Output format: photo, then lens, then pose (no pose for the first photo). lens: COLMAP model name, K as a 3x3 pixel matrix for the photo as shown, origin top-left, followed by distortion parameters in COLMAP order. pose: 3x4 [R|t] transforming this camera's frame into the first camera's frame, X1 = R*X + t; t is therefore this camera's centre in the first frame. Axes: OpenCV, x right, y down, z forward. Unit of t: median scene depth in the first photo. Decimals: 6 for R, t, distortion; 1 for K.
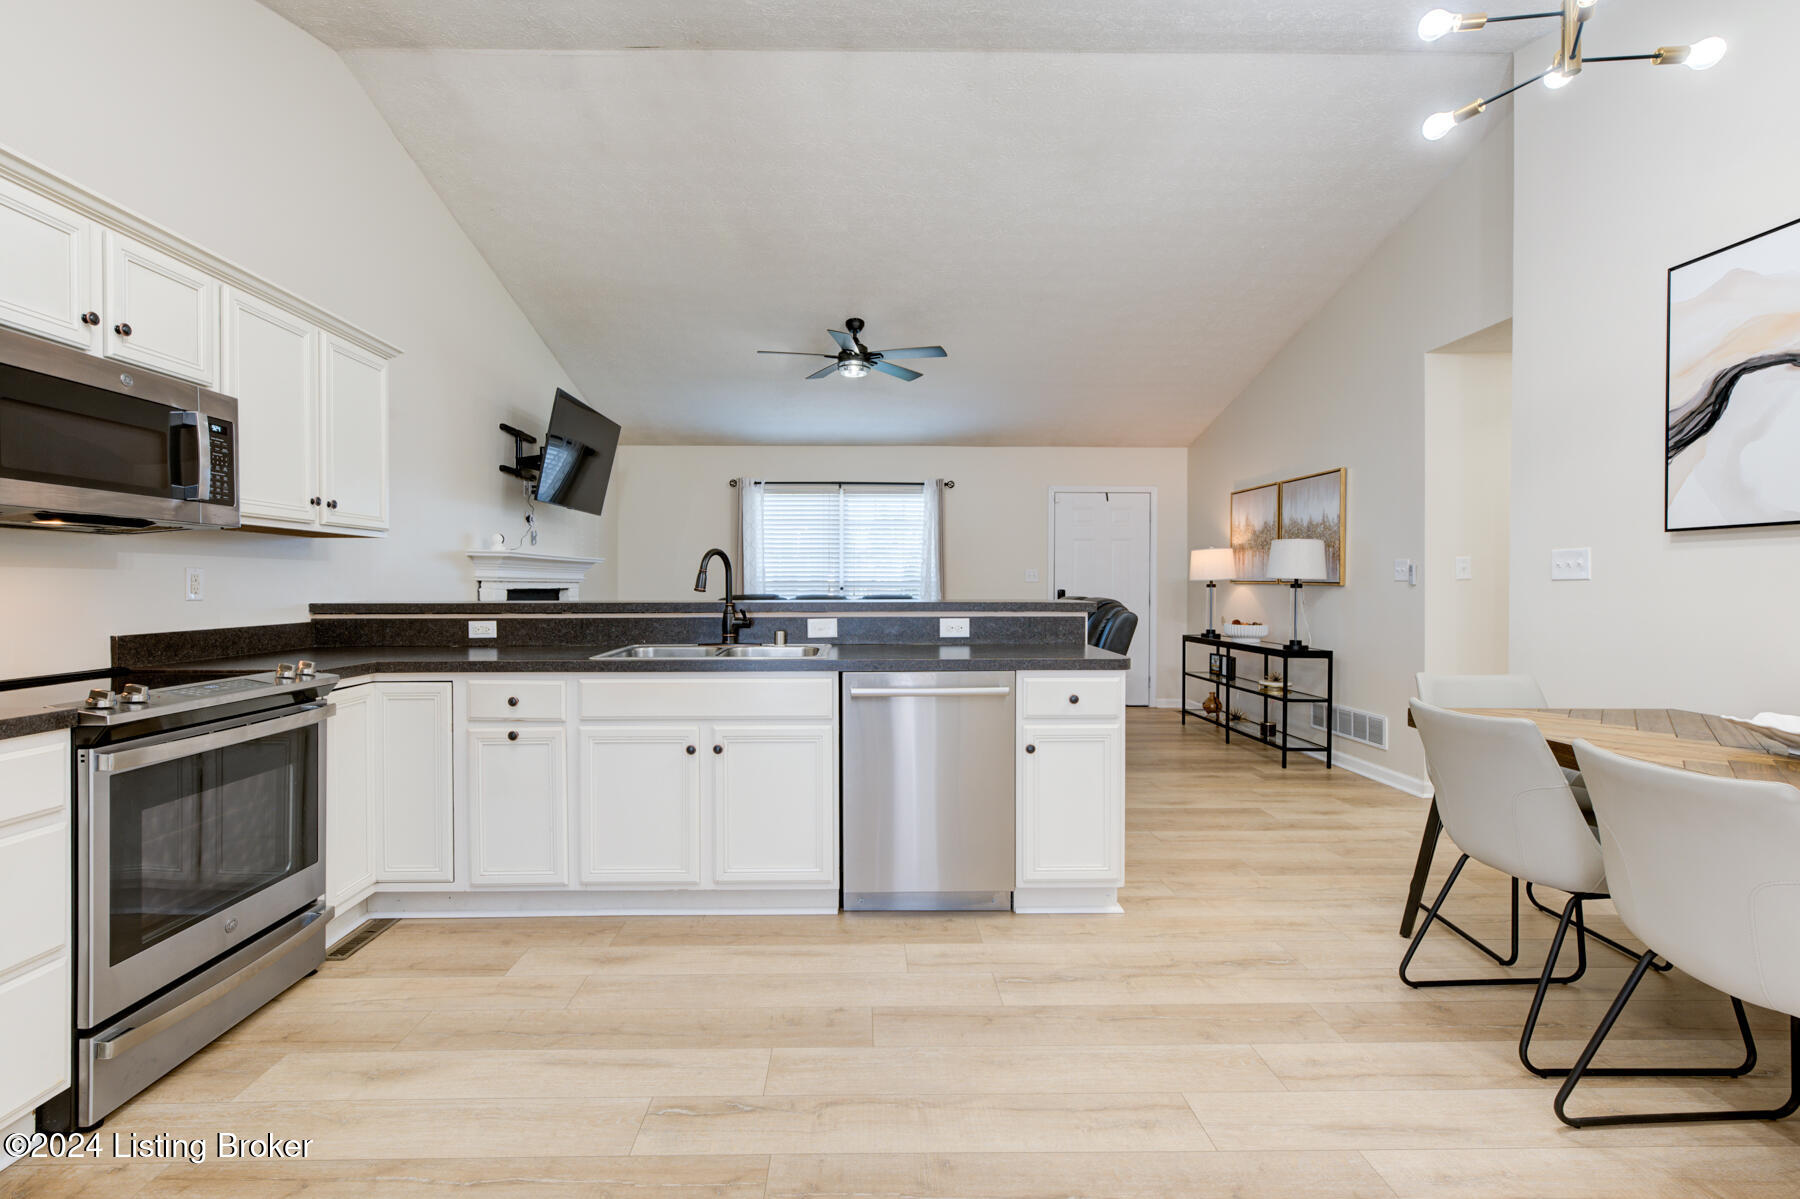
lens RADIAL K [[800.2, 0, 873.0], [0, 800.2, 586.5], [0, 0, 1]] dist [0.001207, 0.000909]
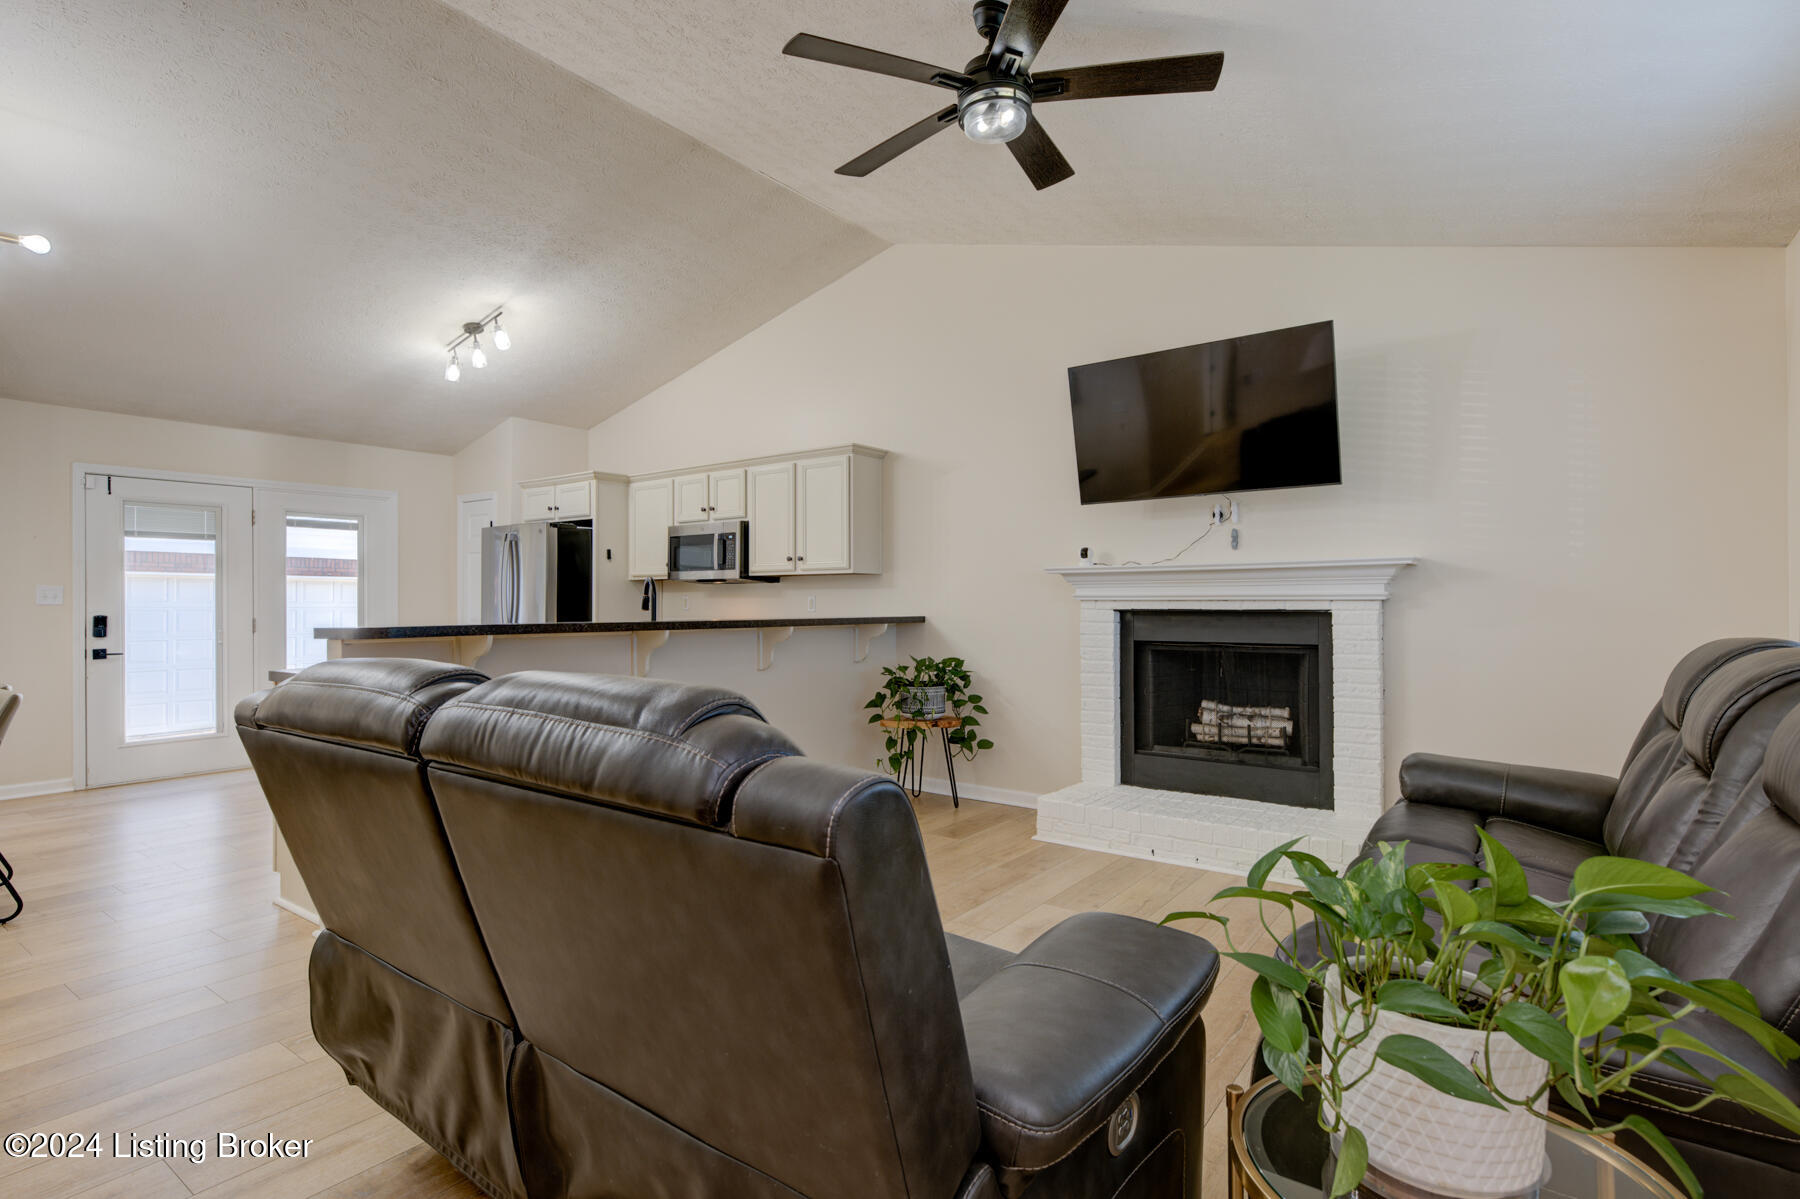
lens RADIAL K [[899.4, 0, 882.2], [0, 899.4, 600.1], [0, 0, 1]] dist [0.004442, 0.001640]
pose [[-0.614437, -0.000100, -0.788966, 0.776970], [-0.000082, 1.000000, -0.000063, -0.012069], [0.788966, 0.000026, -0.614437, 2.424789]]
